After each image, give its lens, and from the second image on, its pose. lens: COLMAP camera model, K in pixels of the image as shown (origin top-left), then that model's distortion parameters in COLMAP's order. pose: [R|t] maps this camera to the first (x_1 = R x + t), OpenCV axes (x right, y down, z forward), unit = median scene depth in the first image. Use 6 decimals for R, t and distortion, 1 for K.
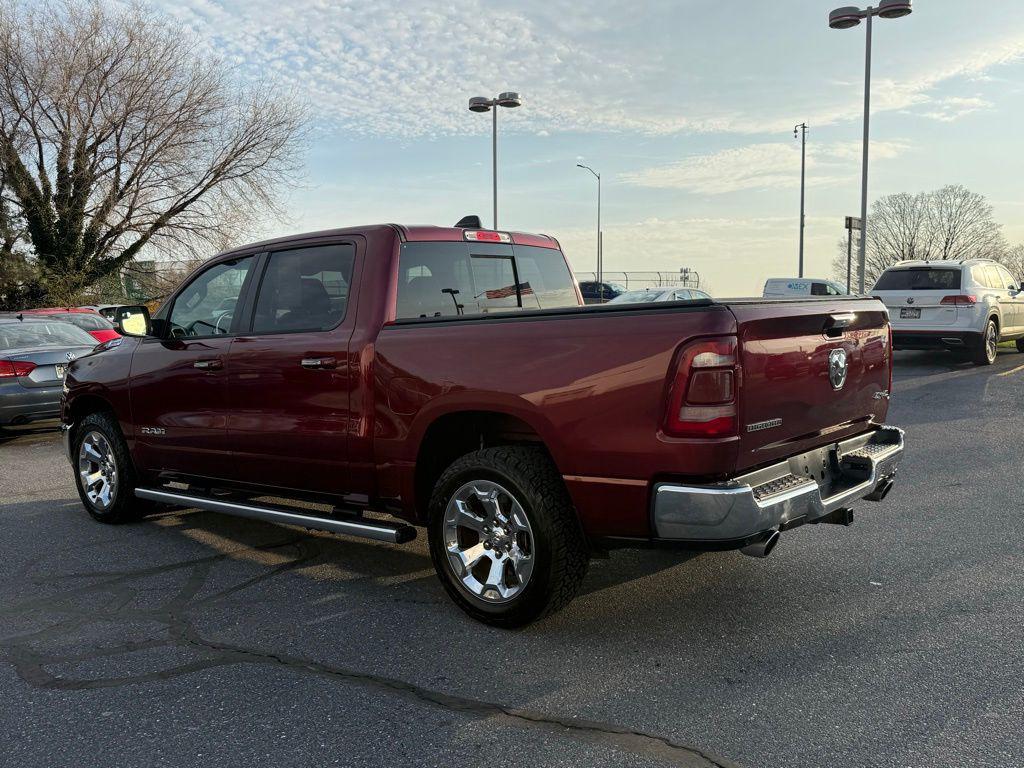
lens RADIAL K [[900.1, 0, 520.2], [0, 900.1, 398.8], [0, 0, 1]] dist [0.146142, -0.284131]
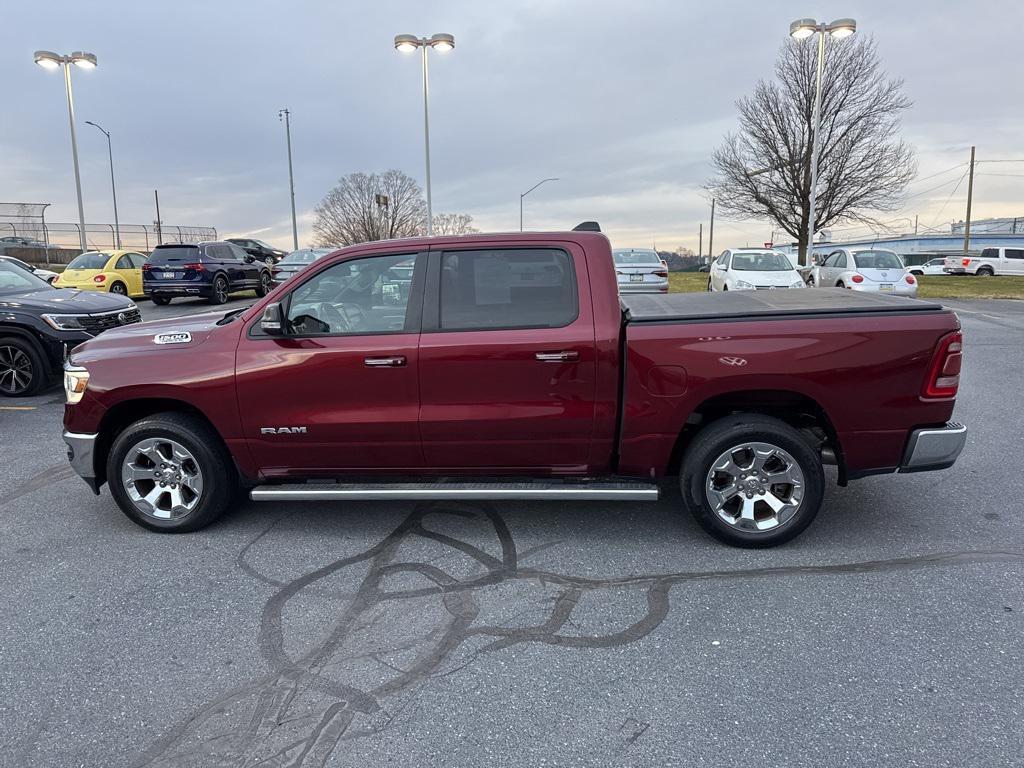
lens RADIAL K [[716.5, 0, 508.1], [0, 716.5, 384.6], [0, 0, 1]] dist [0.072987, -0.099995]
pose [[0.813234, -0.092535, 0.574533, -0.122335], [0.051210, 0.994826, 0.087741, -0.013436], [-0.579679, -0.041932, 0.813765, 0.049517]]
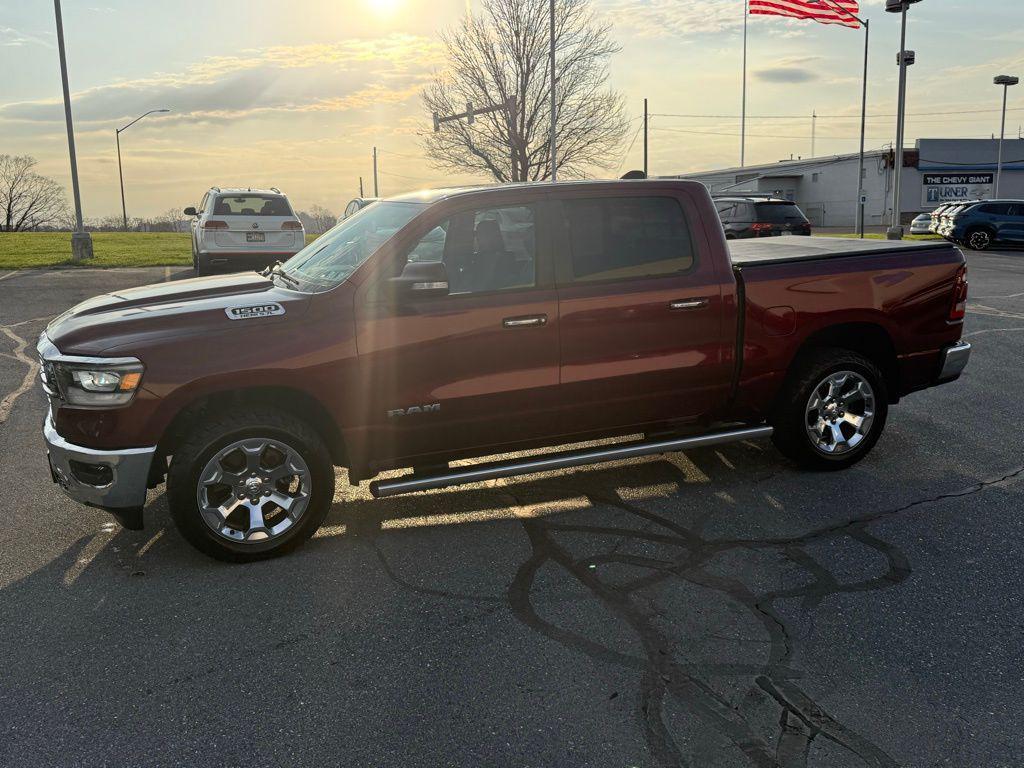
lens RADIAL K [[900.1, 0, 520.2], [0, 900.1, 398.8], [0, 0, 1]] dist [0.146142, -0.284131]
pose [[0.473428, -0.166326, 0.864986, -0.206644], [0.088801, 0.986019, 0.140997, -0.017164], [-0.876345, 0.010060, 0.481579, 0.103185]]
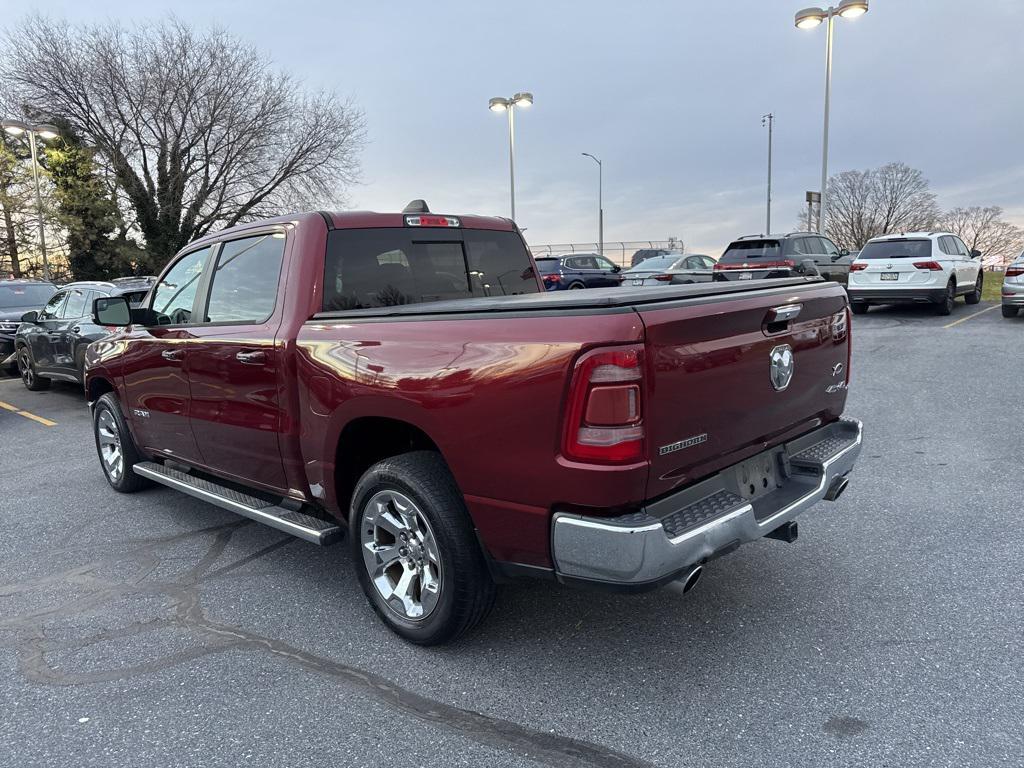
lens RADIAL K [[724.9, 0, 505.9], [0, 724.9, 383.5], [0, 0, 1]] dist [0.042775, -0.052796]
pose [[0.998361, -0.010204, -0.056308, 0.016307], [0.012937, 0.998744, 0.048397, -0.006990], [0.055743, -0.049046, 0.997240, 0.037076]]
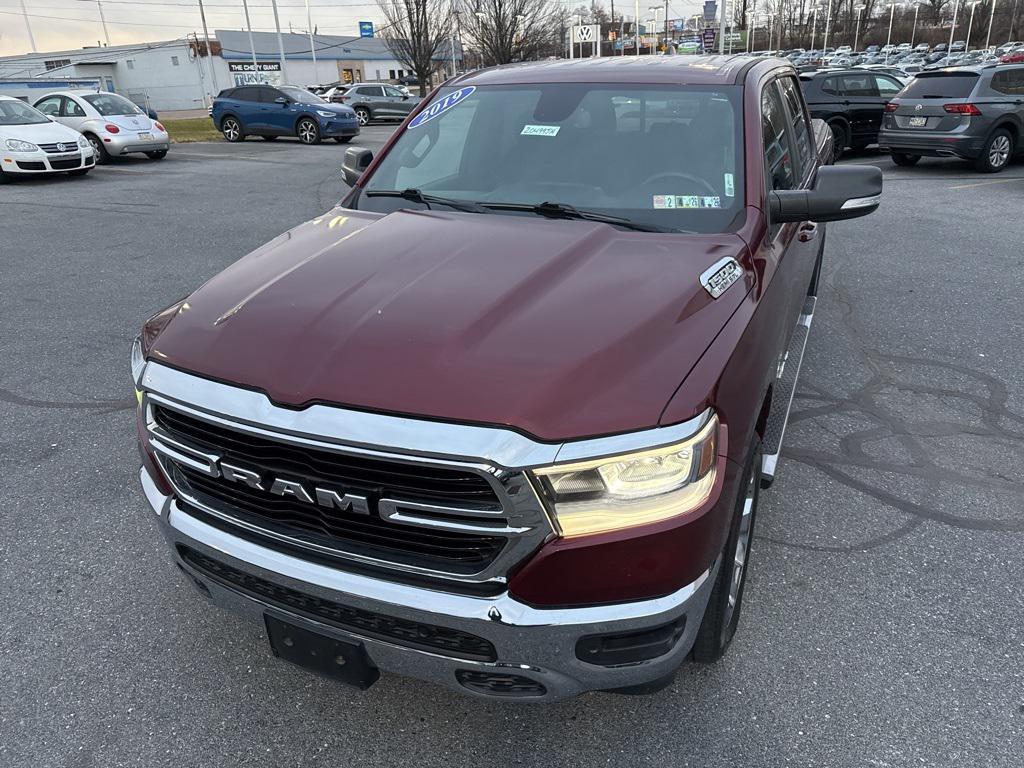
lens RADIAL K [[729.6, 0, 512.0], [0, 729.6, 384.0], [0, 0, 1]] dist [0.005496, -0.002580]
pose [[-0.299051, -0.342287, 0.890735, -0.154715], [0.123674, 0.911676, 0.391856, -0.035309], [-0.946189, 0.227346, -0.230305, 0.256444]]
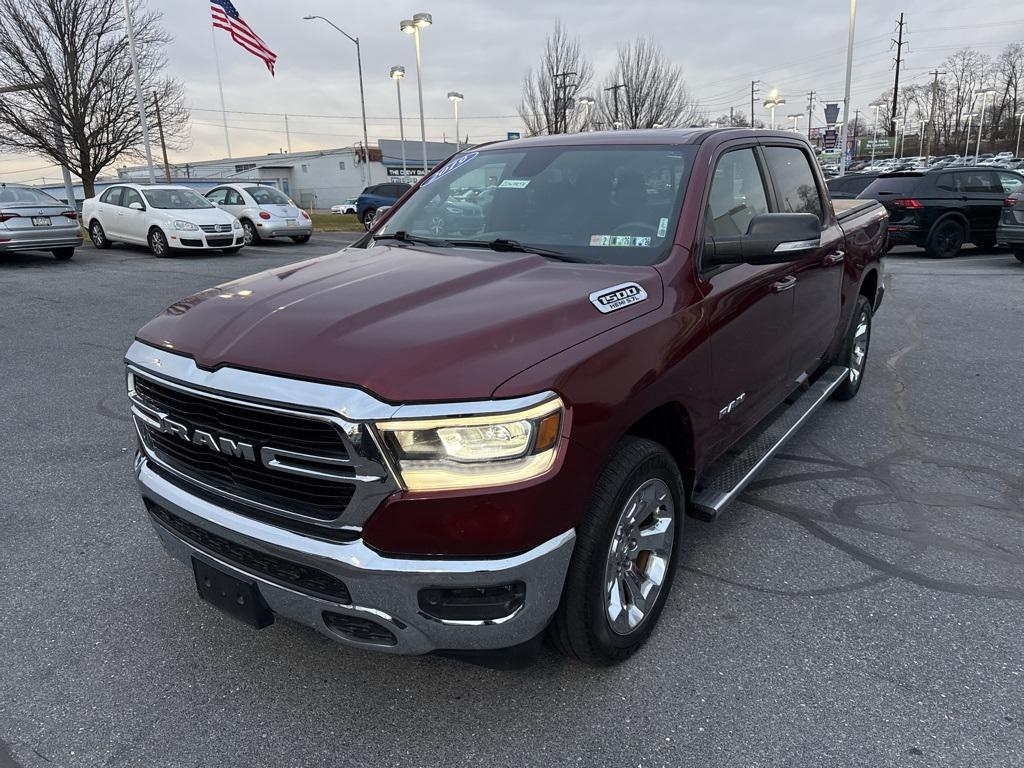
lens RADIAL K [[724.4, 0, 506.6], [0, 724.4, 381.3], [0, 0, 1]] dist [0.040093, -0.047575]
pose [[-0.110468, -0.234083, 0.965920, -0.171302], [0.117586, 0.961964, 0.246572, -0.026049], [-0.986899, 0.140817, -0.078741, 0.236842]]
